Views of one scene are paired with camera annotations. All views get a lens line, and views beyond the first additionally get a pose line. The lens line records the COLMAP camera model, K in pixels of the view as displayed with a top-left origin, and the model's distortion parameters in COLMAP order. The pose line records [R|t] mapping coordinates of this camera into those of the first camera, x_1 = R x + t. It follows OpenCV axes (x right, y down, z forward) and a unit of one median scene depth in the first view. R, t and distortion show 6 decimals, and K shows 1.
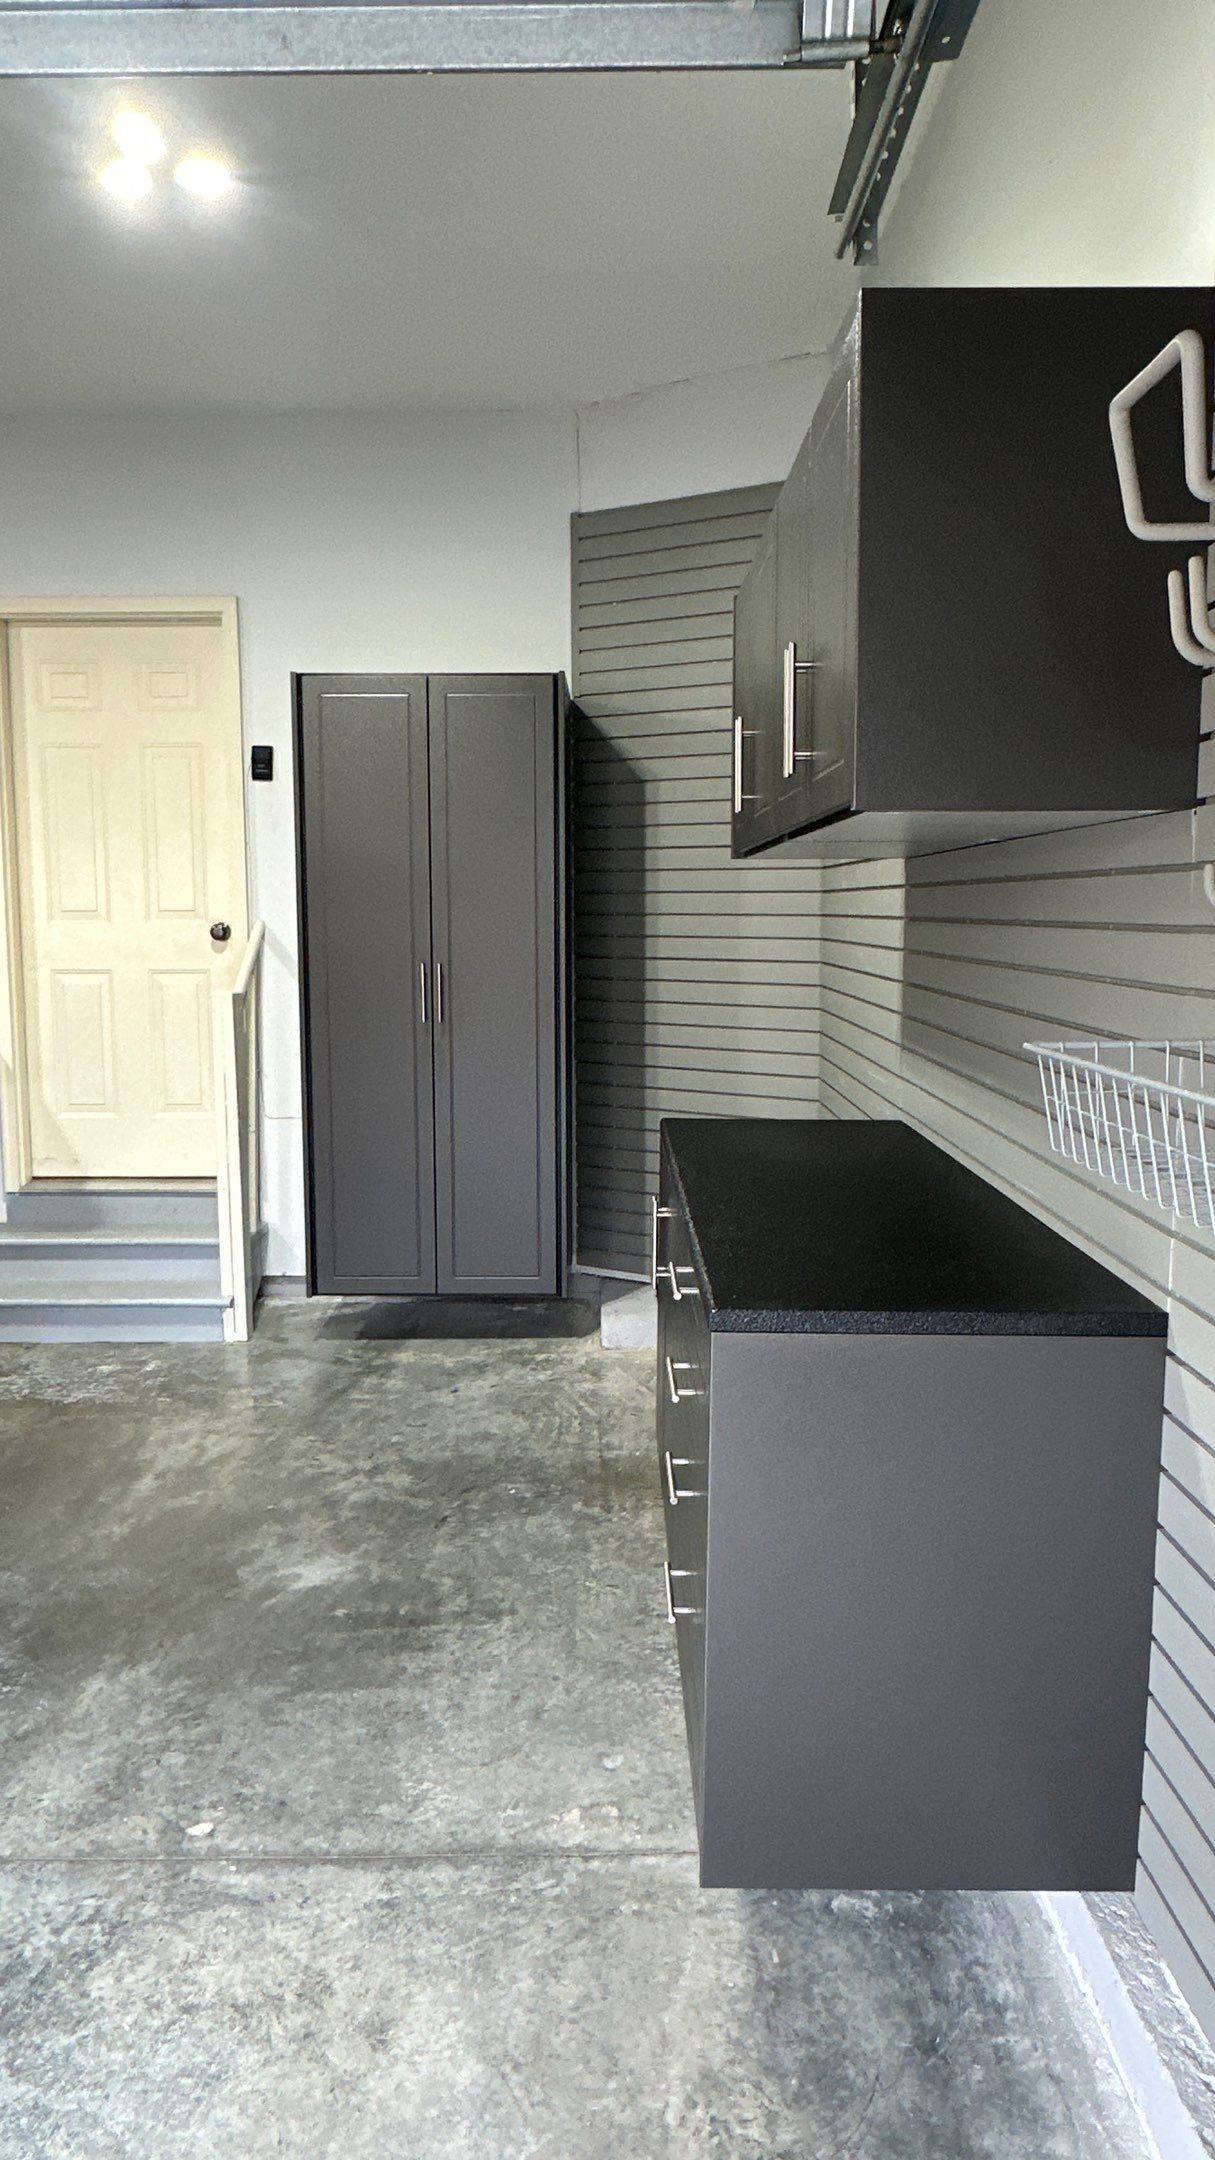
lens RADIAL K [[1444.0, 0, 606.9], [0, 1444.0, 1085.7], [0, 0, 1]] dist [-0.004827, 0.004749]
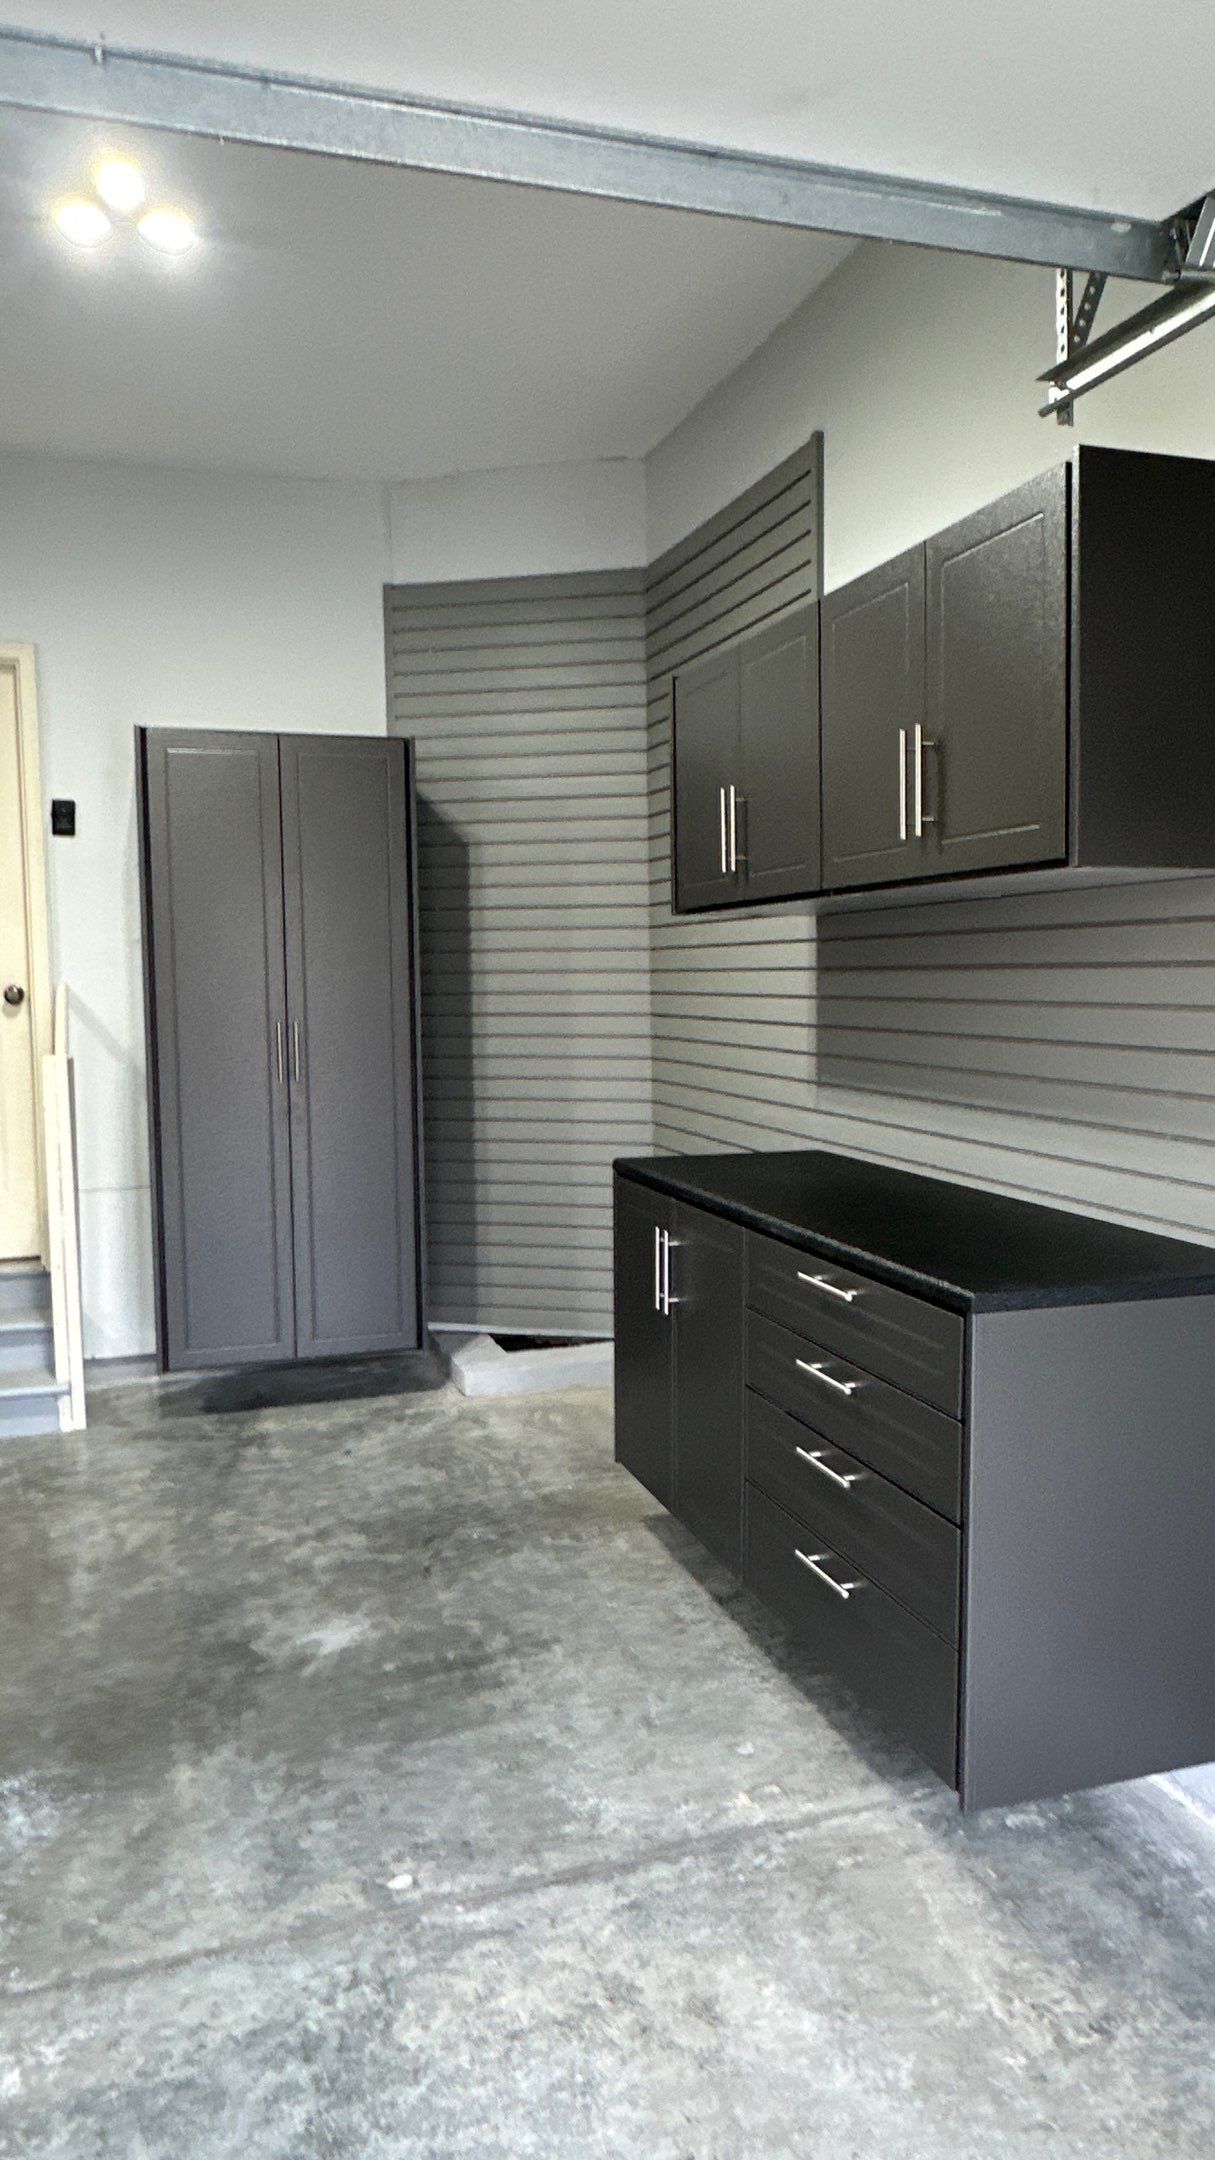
lens RADIAL K [[1444.0, 0, 607.4], [0, 1444.0, 1084.1], [0, 0, 1]] dist [-0.004827, 0.004749]
pose [[0.950762, -0.032880, 0.308173, -0.264266], [0.047715, 0.998030, -0.040725, 0.010000], [-0.306227, 0.053424, 0.950458, -0.007762]]
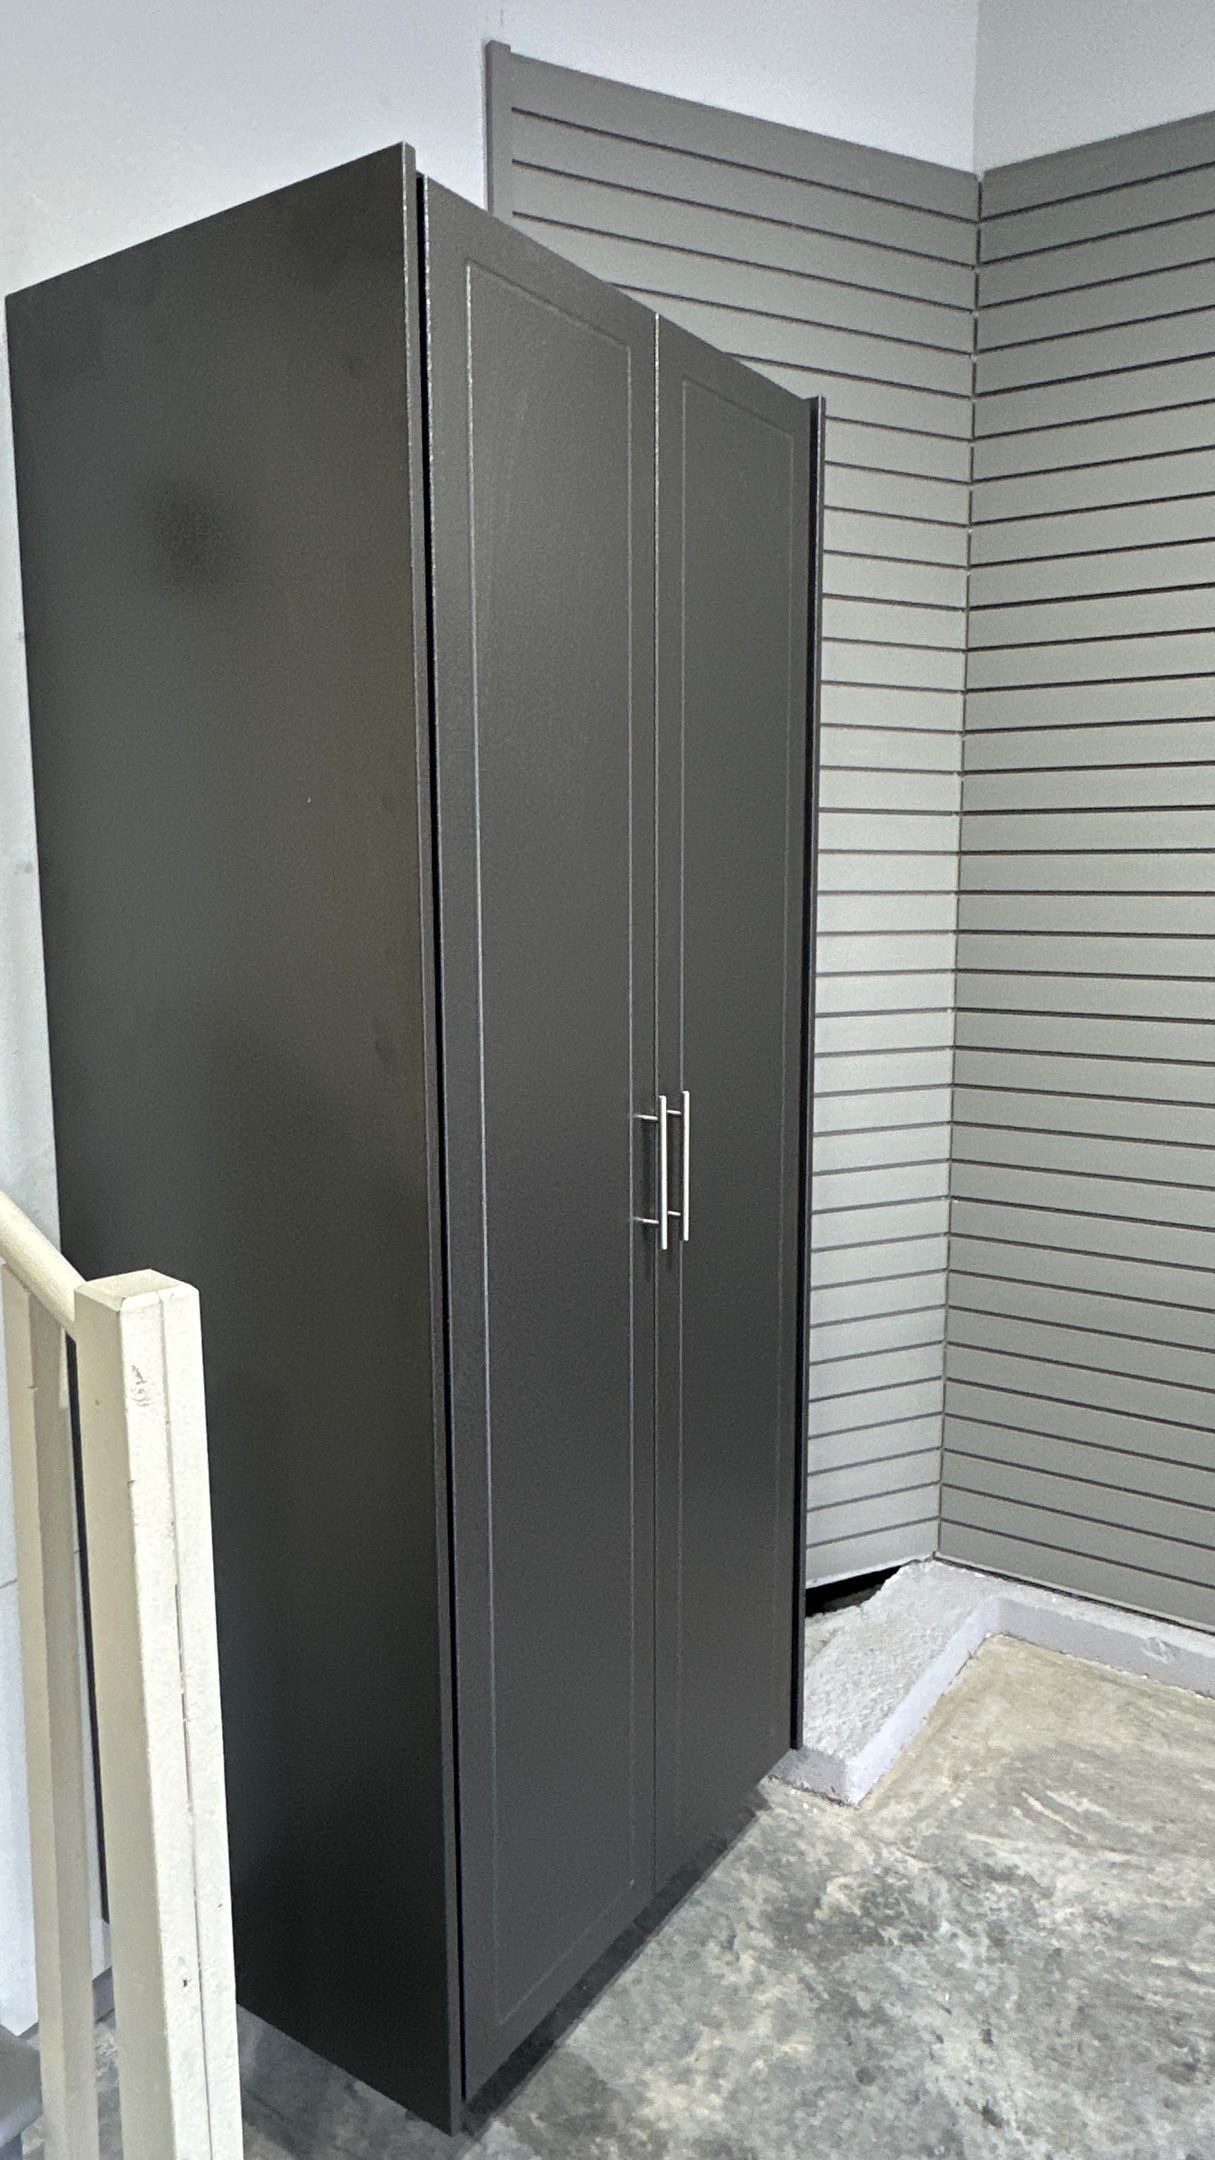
lens RADIAL K [[1444.0, 0, 610.3], [0, 1444.0, 1086.8], [0, 0, 1]] dist [-0.004827, 0.004749]
pose [[0.553505, -0.120259, 0.824118, -0.534142], [0.101813, 0.991869, 0.076357, -0.140071], [-0.826599, 0.041642, 0.561248, 0.960132]]
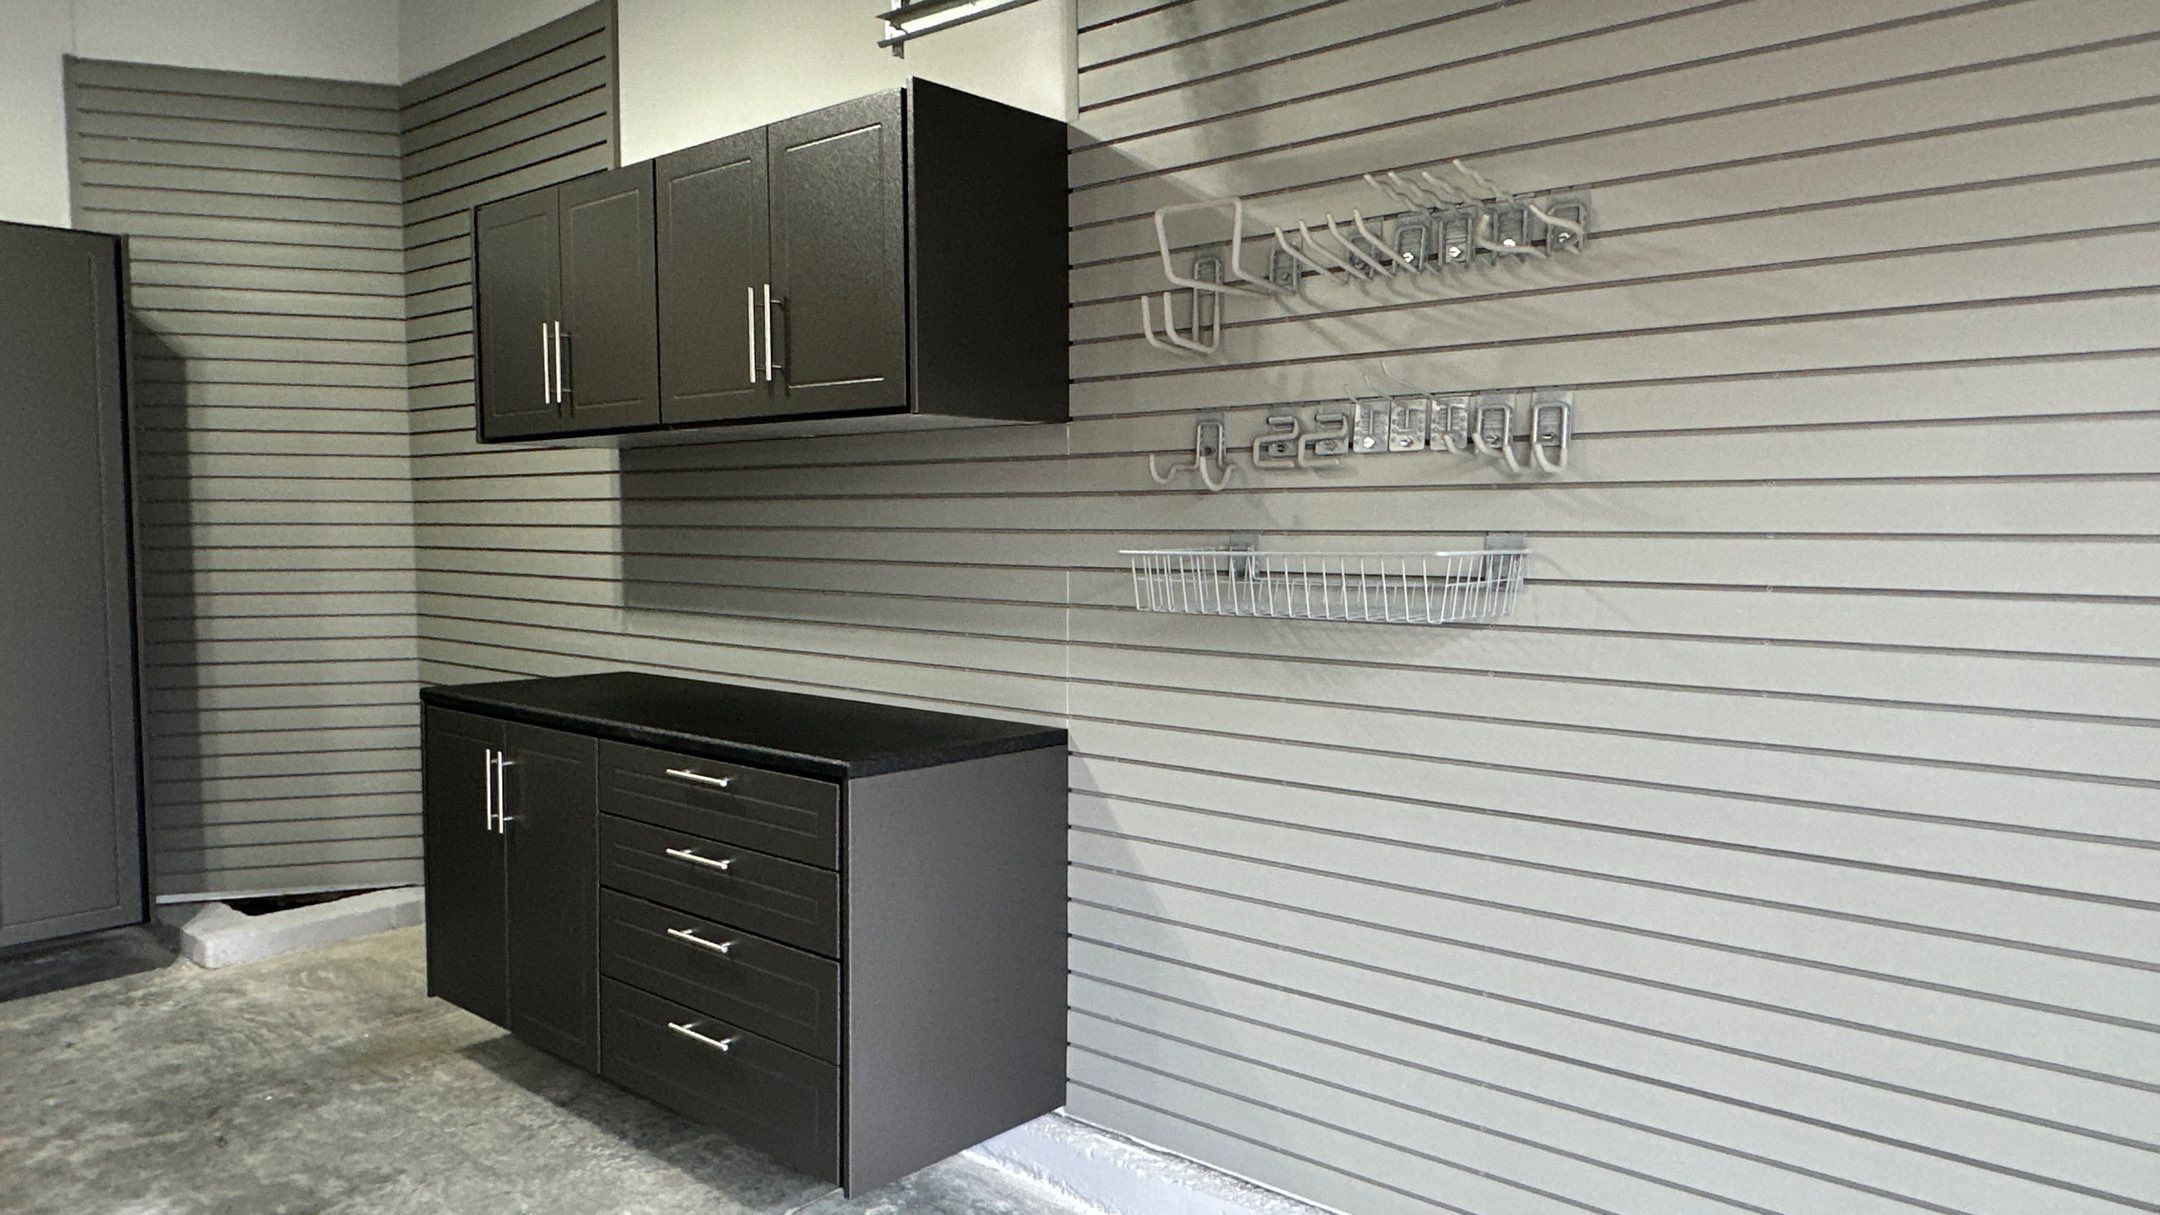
lens RADIAL K [[1444.0, 0, 1084.8], [0, 1444.0, 607.3], [0, 0, 1]] dist [-0.004827, 0.004749]
pose [[0.657607, -0.045339, 0.751995, -0.388783], [0.090609, 0.995701, -0.019204, 0.025659], [-0.747892, 0.080766, 0.658889, -0.047539]]
